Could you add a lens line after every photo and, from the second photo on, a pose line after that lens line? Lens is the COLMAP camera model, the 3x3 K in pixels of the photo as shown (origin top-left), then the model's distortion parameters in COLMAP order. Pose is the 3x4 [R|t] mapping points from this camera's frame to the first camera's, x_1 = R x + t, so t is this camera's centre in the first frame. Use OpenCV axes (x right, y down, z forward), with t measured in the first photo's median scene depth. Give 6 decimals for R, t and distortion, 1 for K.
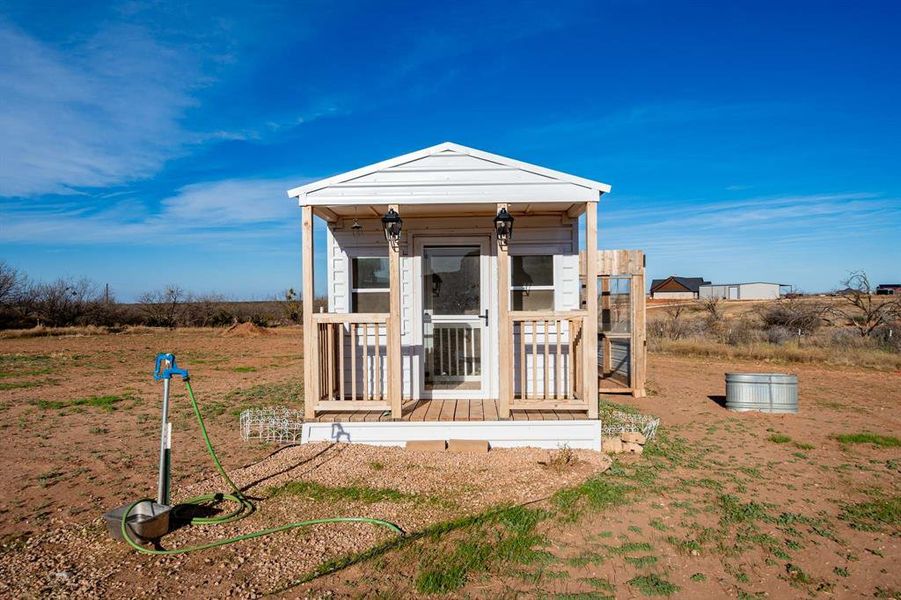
lens RADIAL K [[307.1, 0, 450.5], [0, 307.1, 300.0], [0, 0, 1]] dist [0.000462, -0.000029]
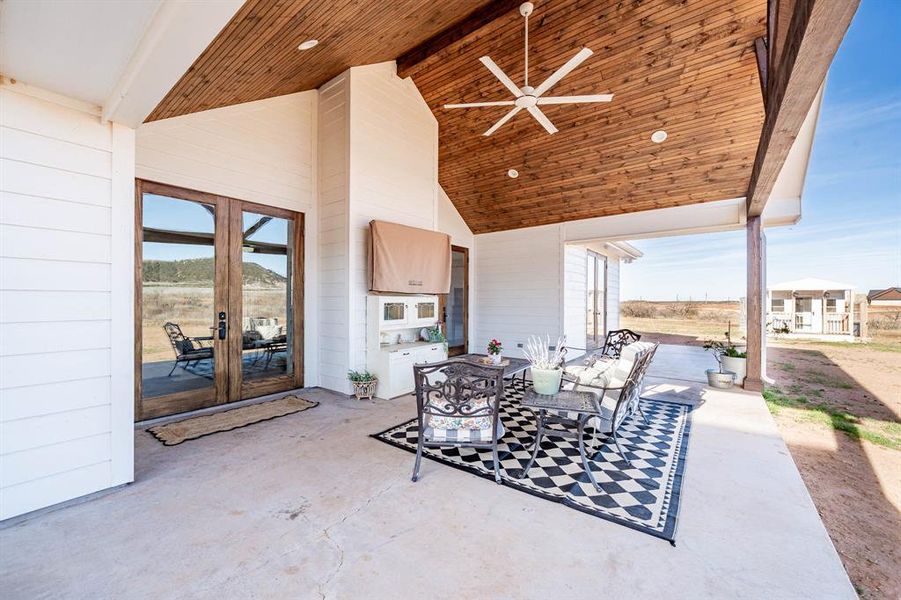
lens RADIAL K [[307.1, 0, 450.5], [0, 307.1, 300.0], [0, 0, 1]] dist [0.000462, -0.000029]
pose [[0.936734, 0.000861, -0.350041, -0.568902], [-0.001964, 0.999994, -0.002796, -0.020559], [0.350036, 0.003307, 0.936730, -0.870569]]
